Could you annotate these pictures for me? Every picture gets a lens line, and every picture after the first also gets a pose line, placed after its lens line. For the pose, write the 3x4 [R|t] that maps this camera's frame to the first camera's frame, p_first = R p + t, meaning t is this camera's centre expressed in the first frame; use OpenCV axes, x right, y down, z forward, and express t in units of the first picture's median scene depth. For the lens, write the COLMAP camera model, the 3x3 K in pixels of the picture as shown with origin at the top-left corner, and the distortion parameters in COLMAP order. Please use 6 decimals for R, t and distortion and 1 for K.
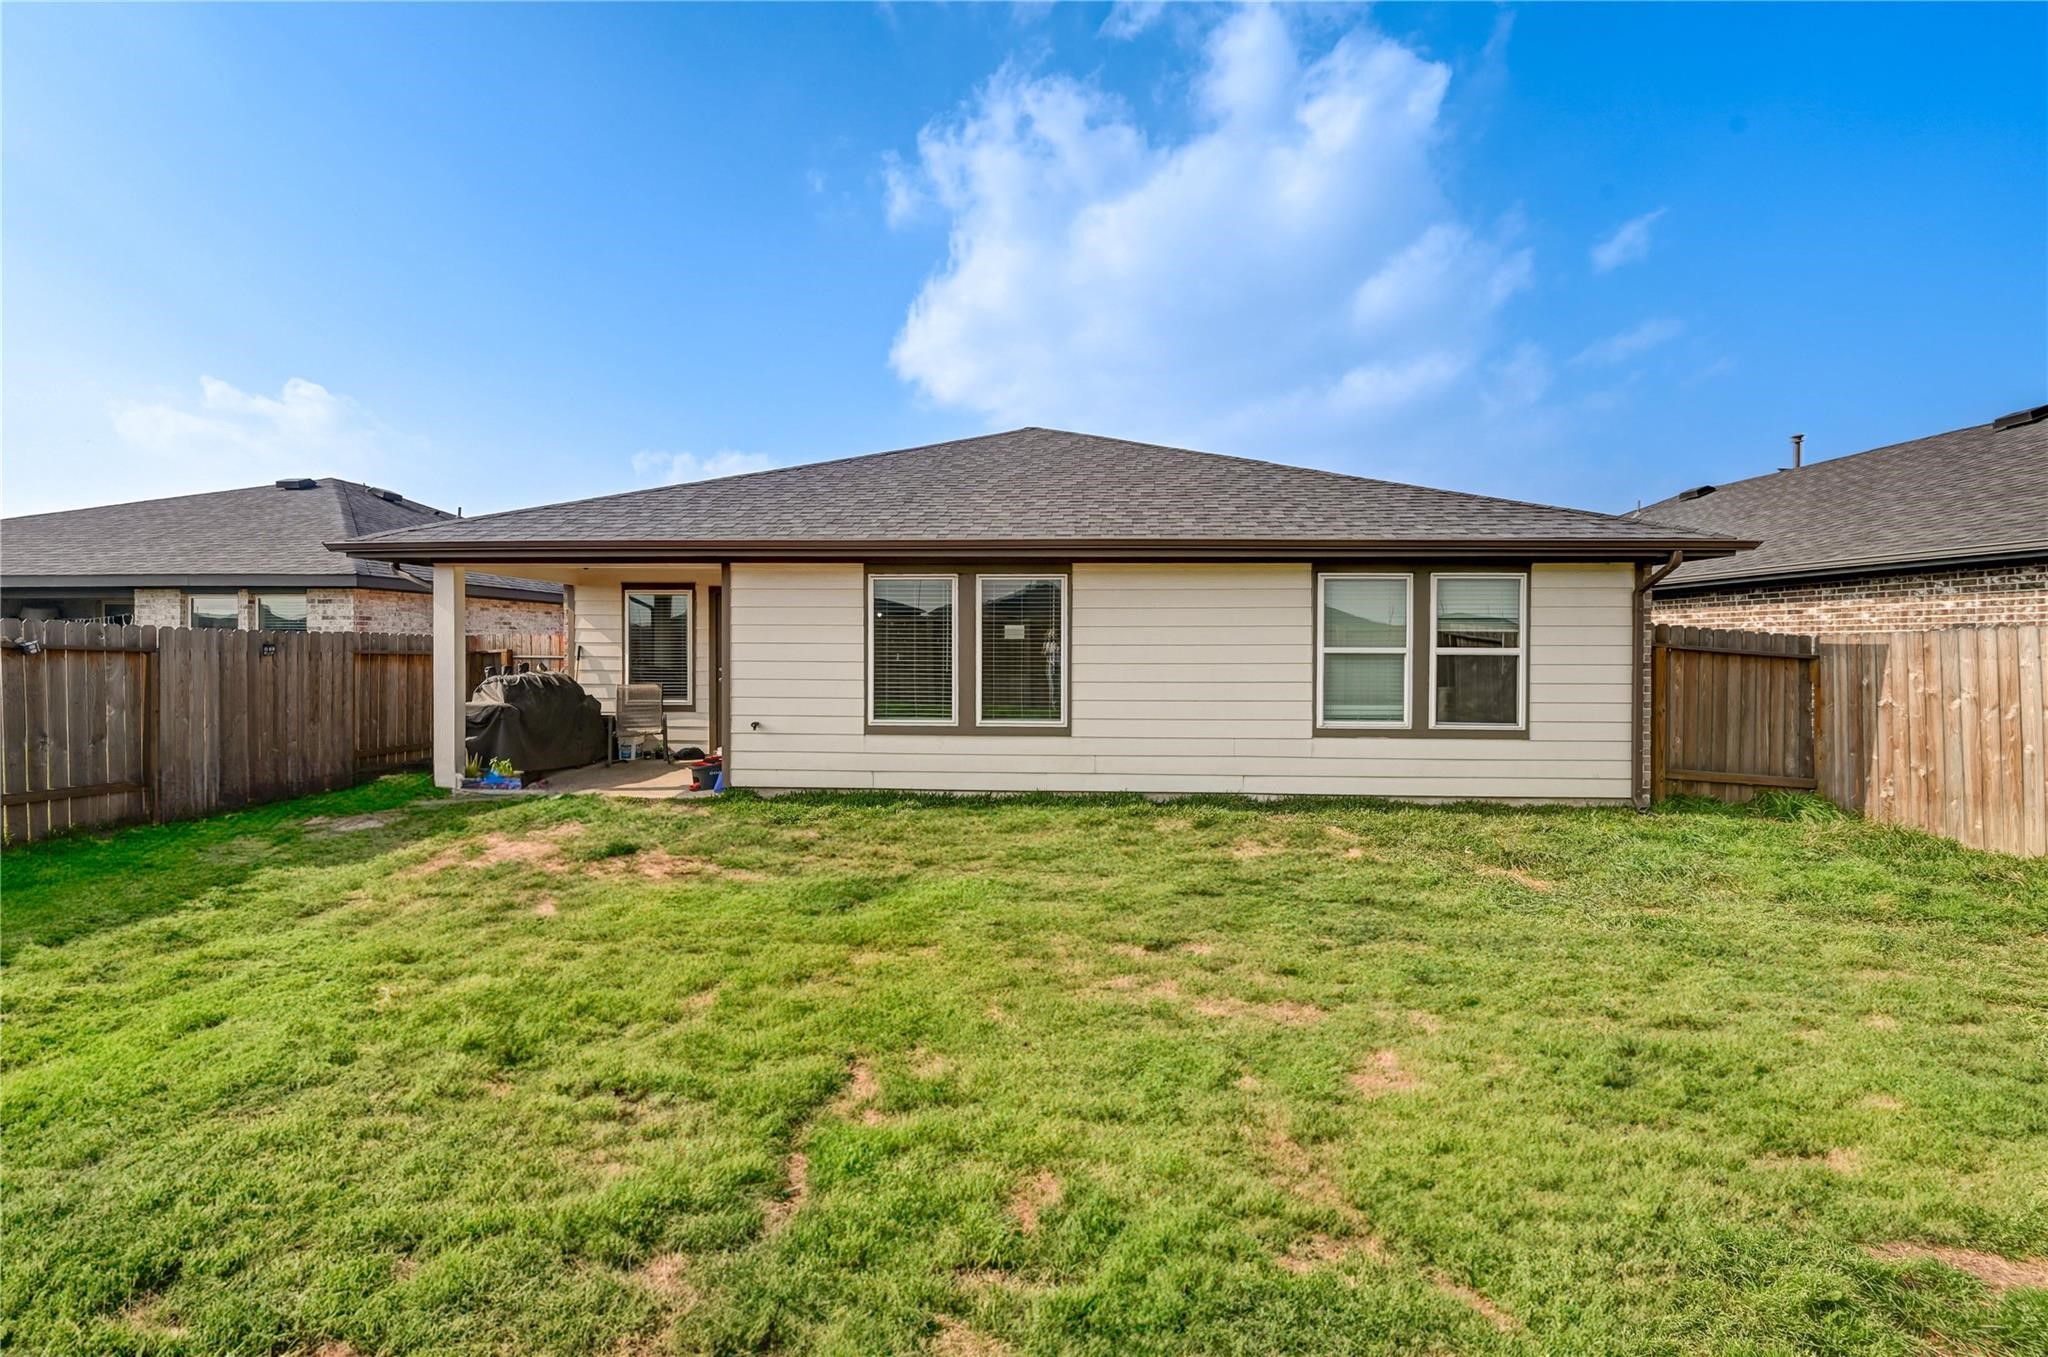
lens RADIAL K [[838.2, 0, 1030.6], [0, 838.2, 669.7], [0, 0, 1]] dist [0.001078, 0.000095]
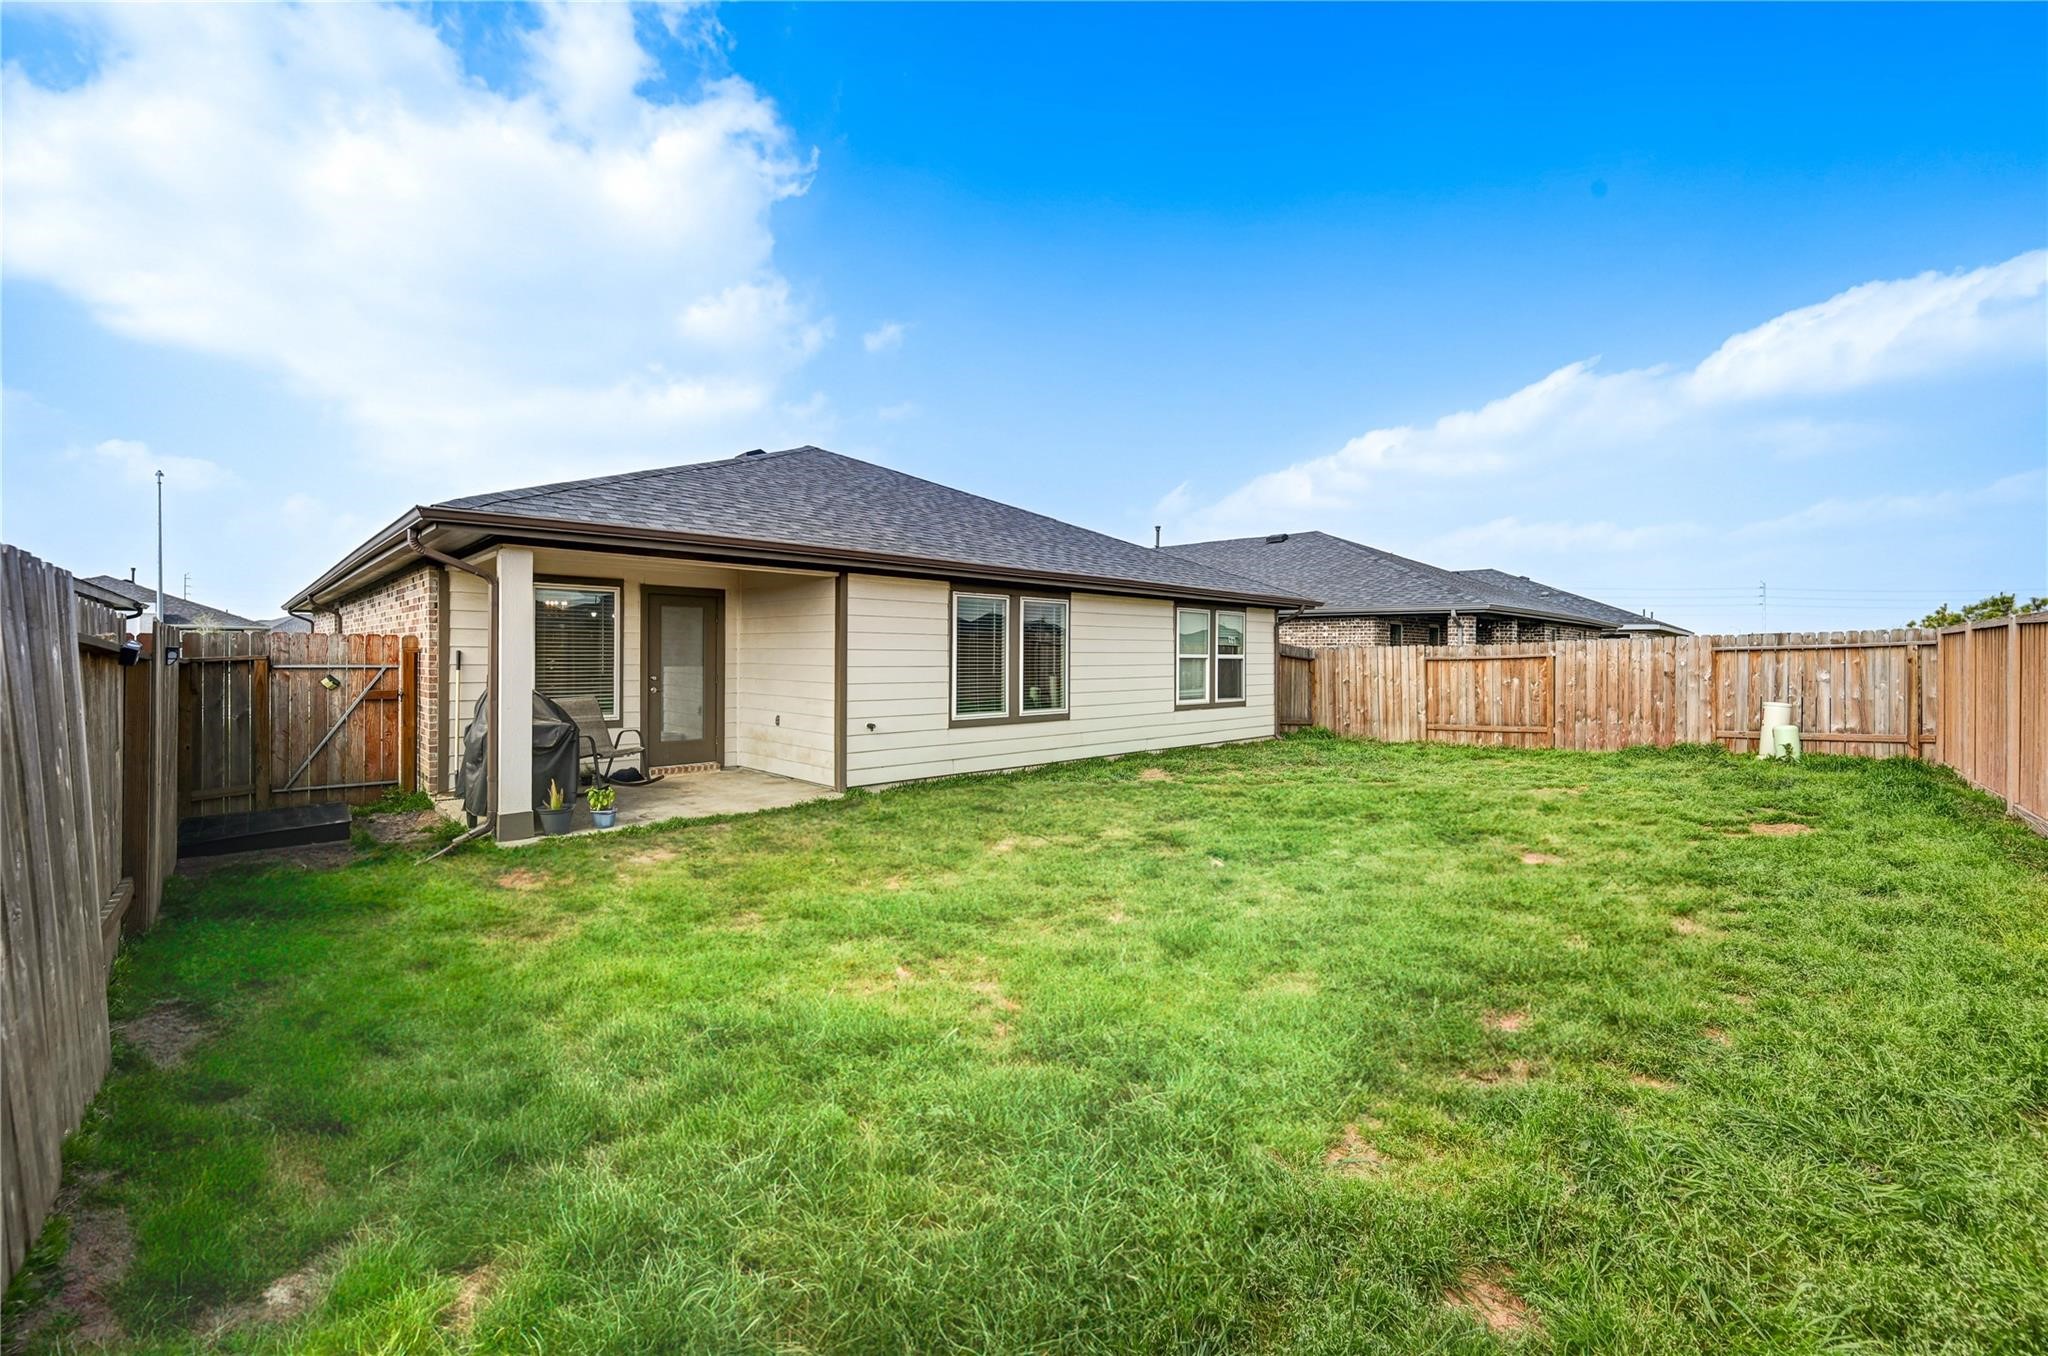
lens RADIAL K [[808.3, 0, 1031.5], [0, 808.3, 651.3], [0, 0, 1]] dist [0.019680, 0.000111]
pose [[0.686054, 0.003752, 0.727541, -0.940070], [0.018271, 0.999582, -0.022384, -0.002651], [-0.727321, 0.028649, 0.685699, 0.149401]]
